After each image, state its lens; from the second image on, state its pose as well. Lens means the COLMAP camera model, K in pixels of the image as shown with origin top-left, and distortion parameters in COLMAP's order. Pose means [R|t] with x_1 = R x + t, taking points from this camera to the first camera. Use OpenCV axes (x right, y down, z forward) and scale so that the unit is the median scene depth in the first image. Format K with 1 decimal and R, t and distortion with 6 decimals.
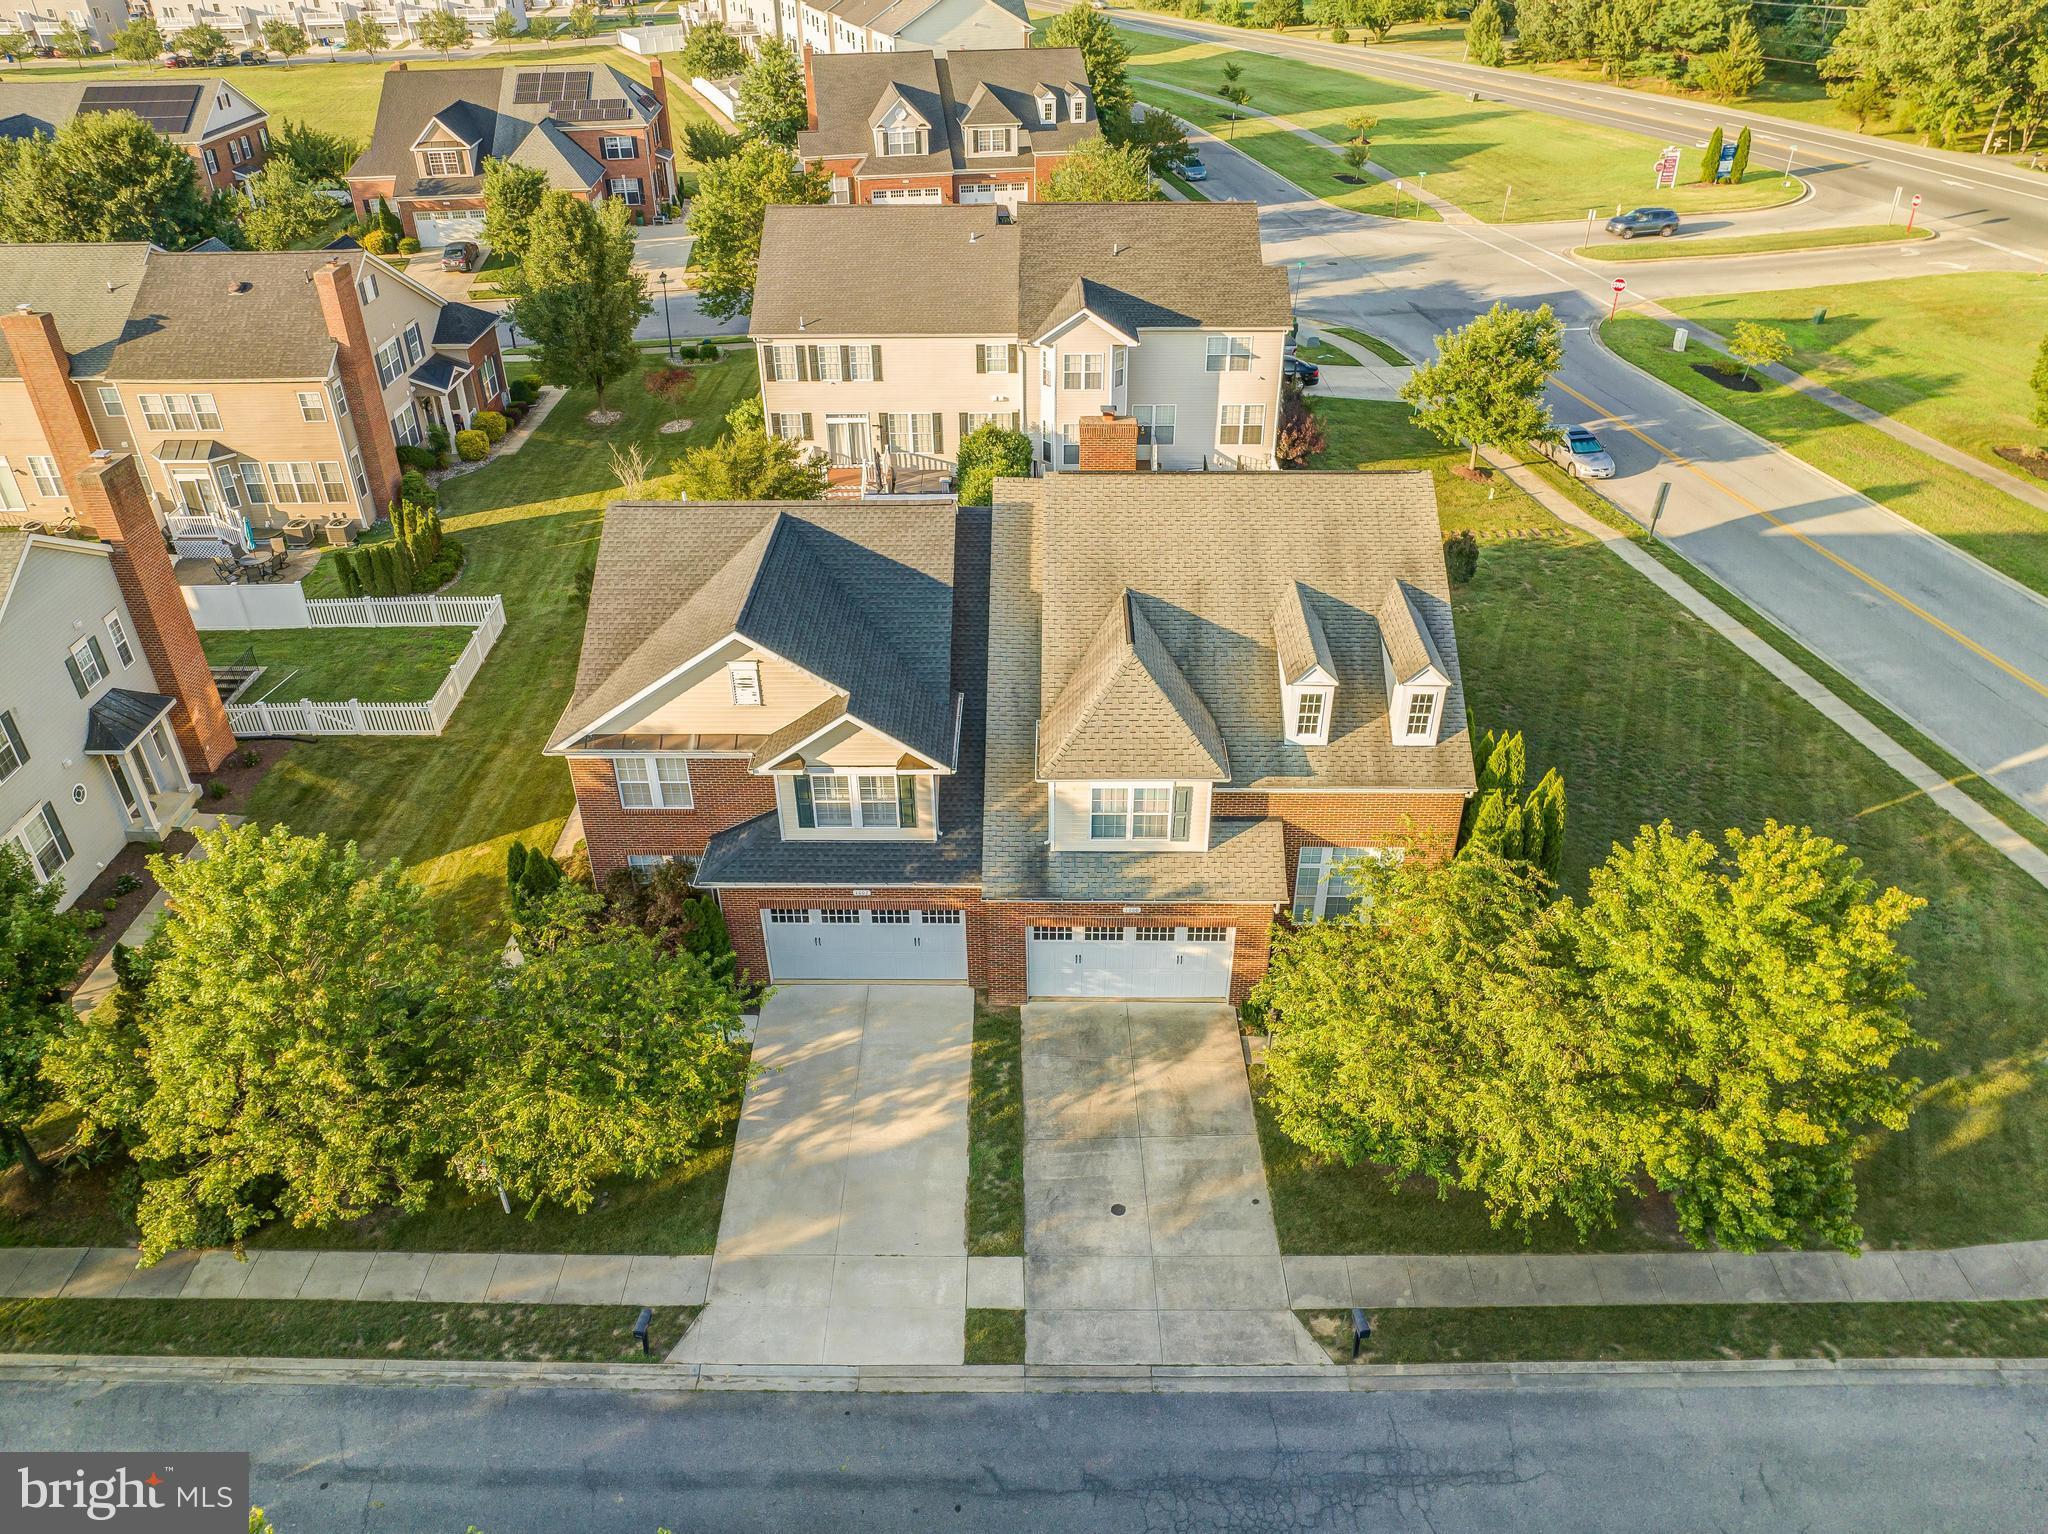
lens RADIAL K [[1443.6, 0, 1032.1], [0, 1443.6, 754.1], [0, 0, 1]] dist [-0.050598, 0.022888]
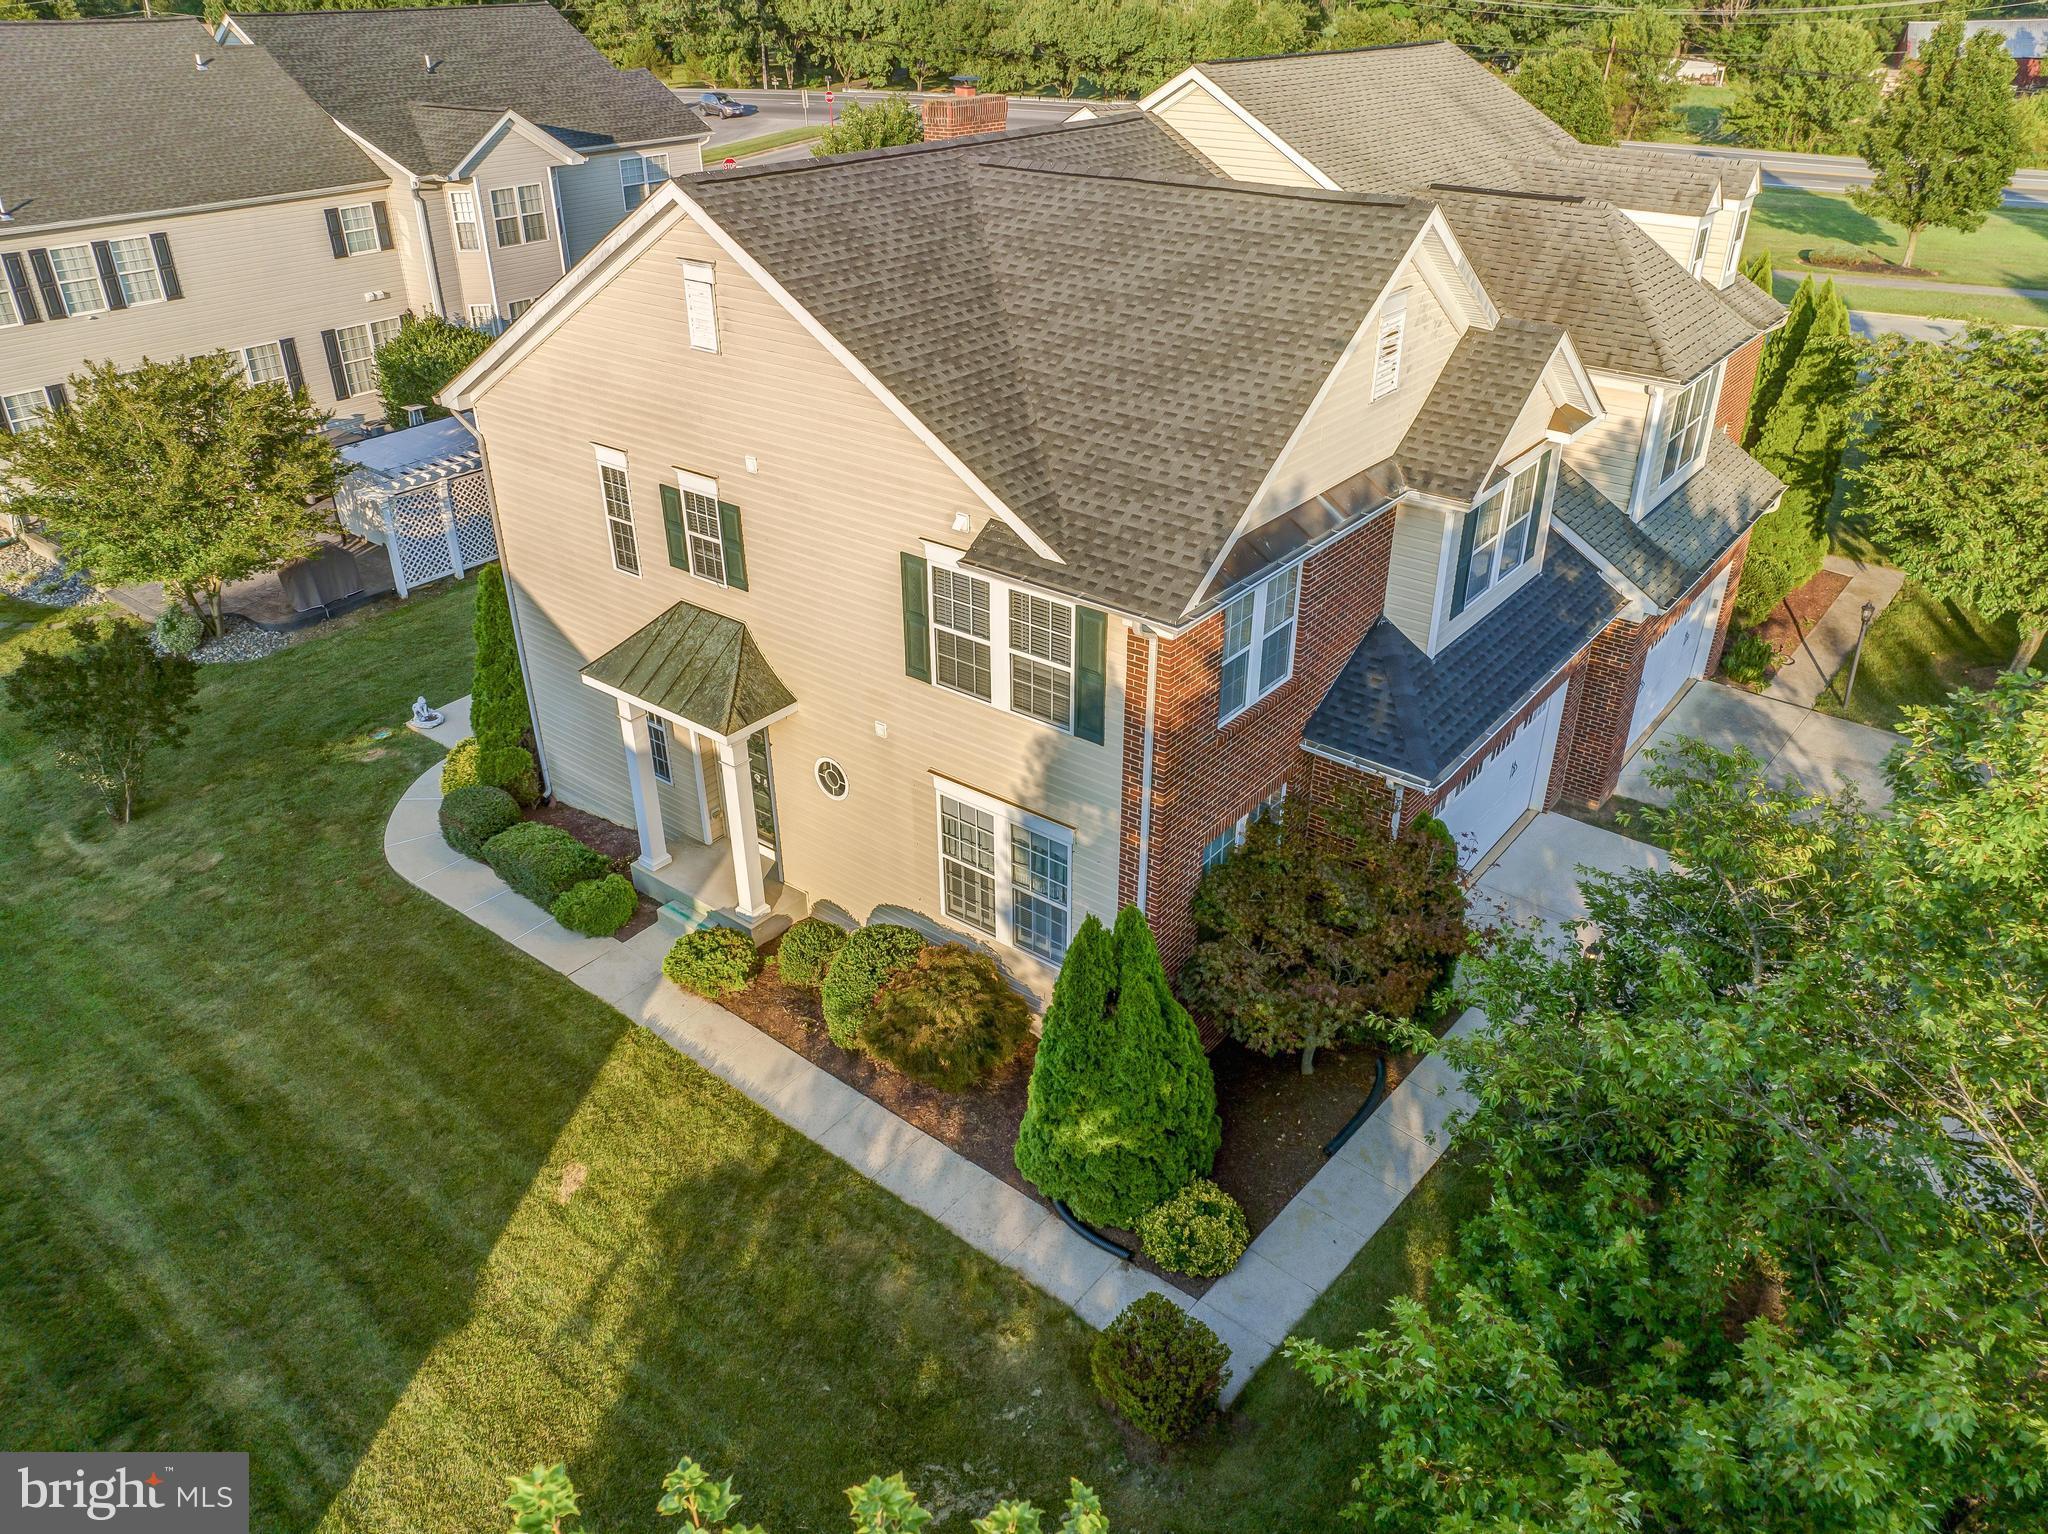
lens RADIAL K [[1443.6, 0, 1028.7], [0, 1443.6, 757.4], [0, 0, 1]] dist [-0.050598, 0.022888]
pose [[0.605975, -0.383304, 0.697045, -0.644537], [0.429764, 0.895117, 0.118608, -0.033169], [-0.669400, 0.227691, 0.707149, 0.744113]]
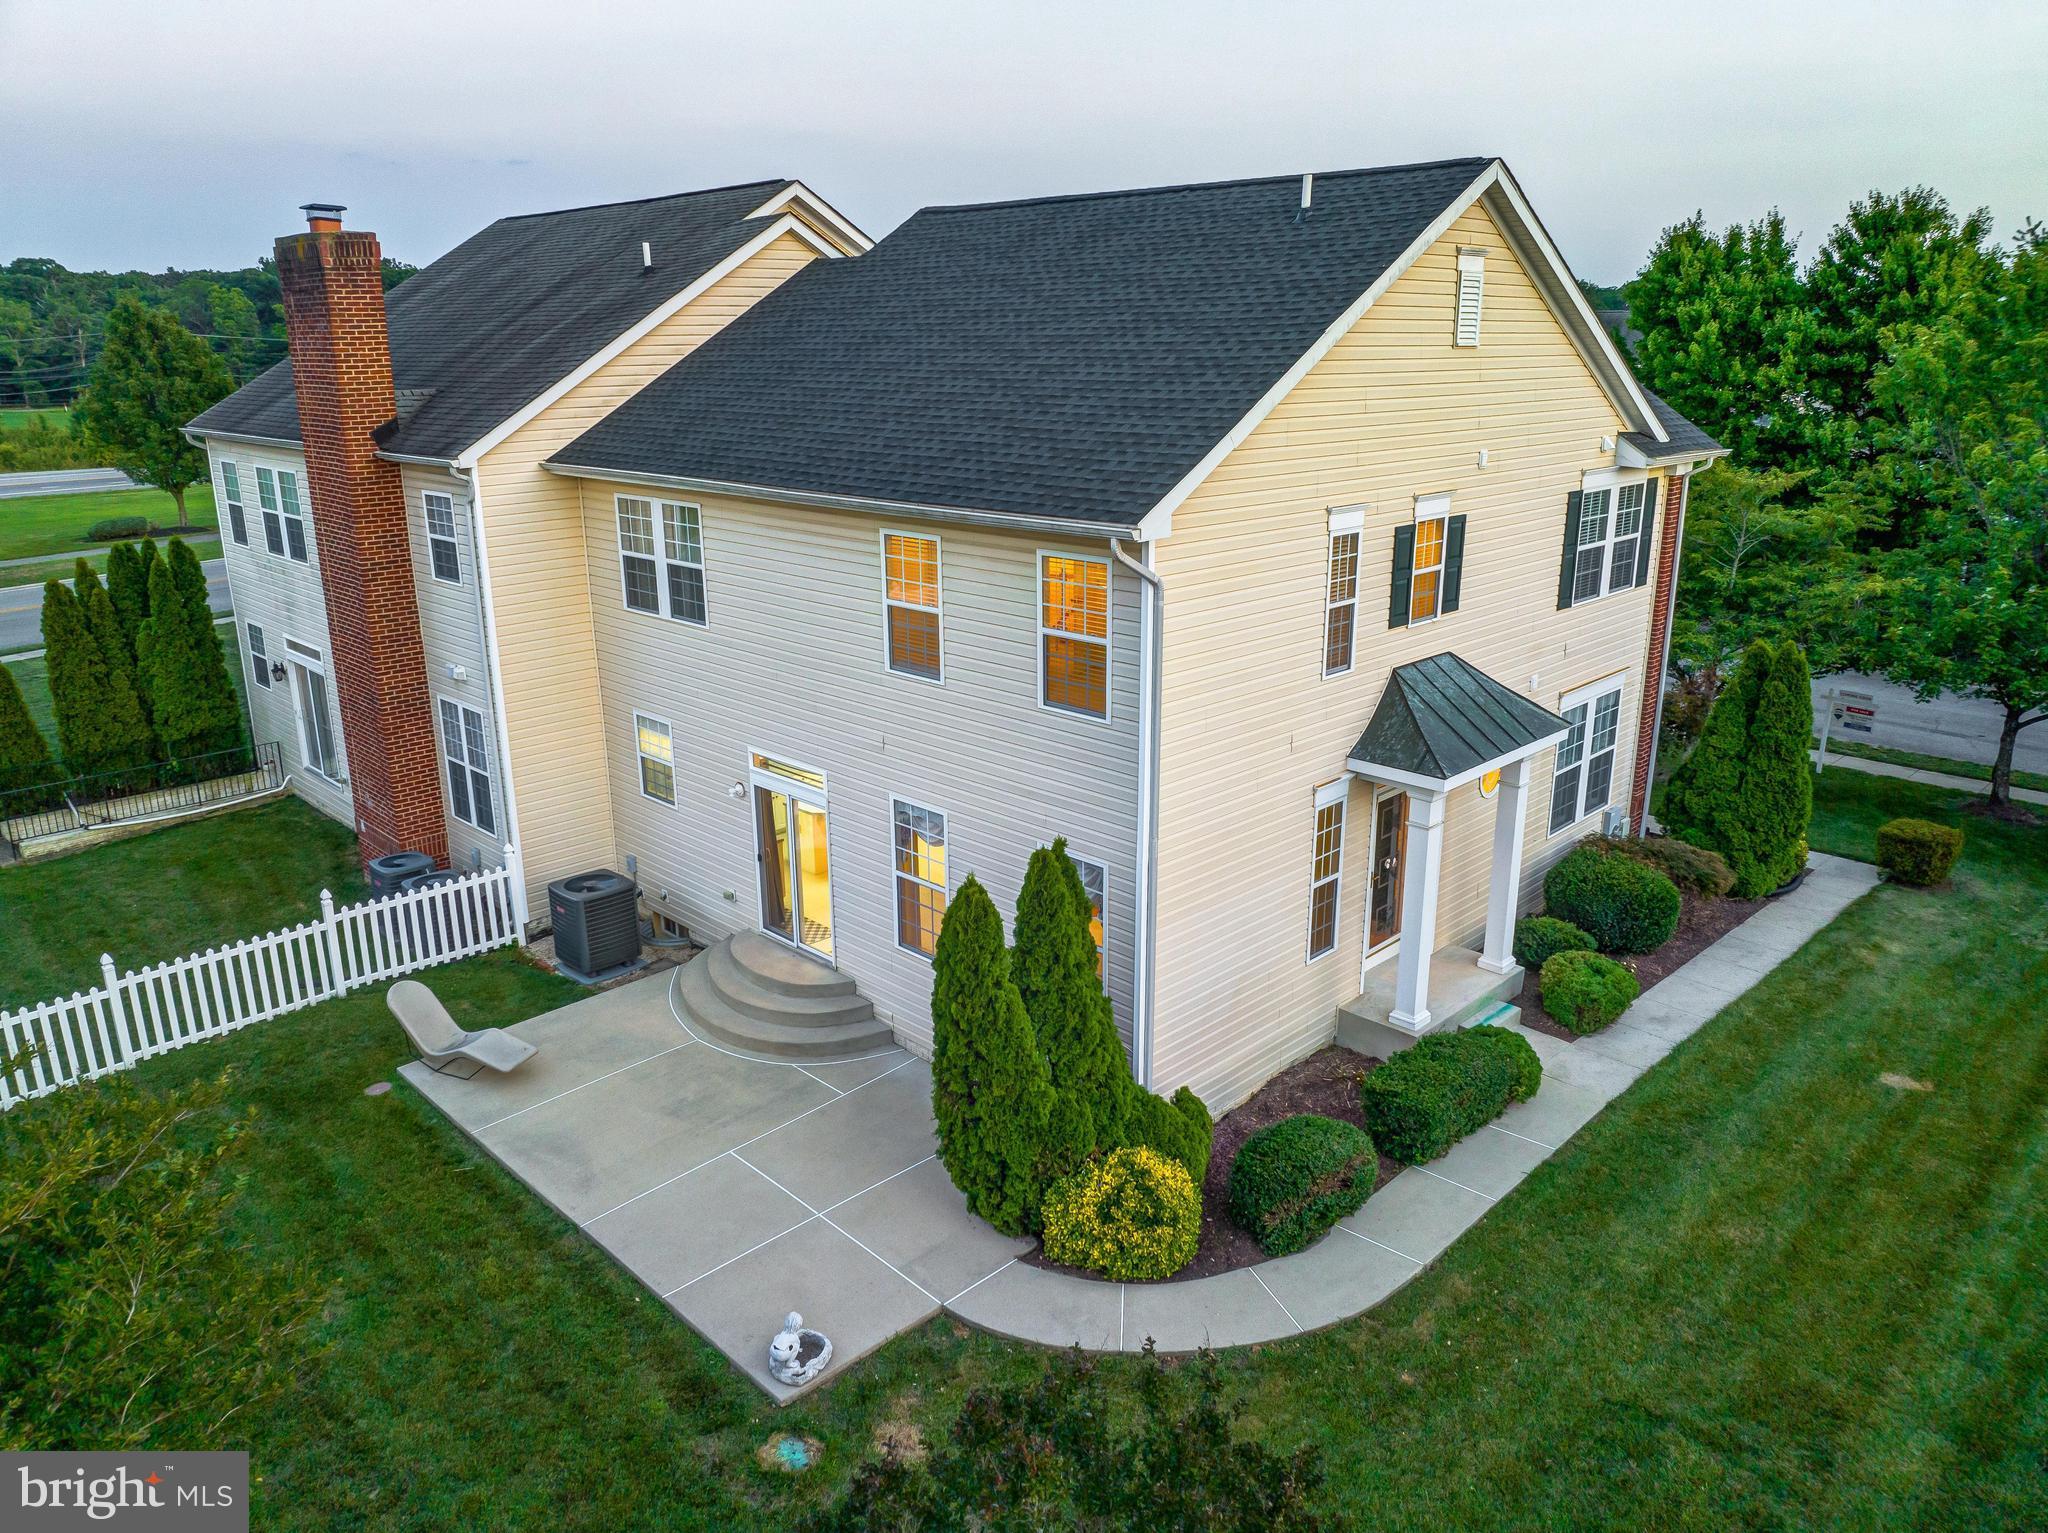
lens RADIAL K [[1443.6, 0, 1023.8], [0, 1443.6, 758.1], [0, 0, 1]] dist [-0.050598, 0.022888]
pose [[-0.716062, -0.186665, 0.672615, -0.549015], [0.388439, 0.694050, 0.606143, -0.386631], [-0.579974, 0.695306, -0.424475, 1.497548]]
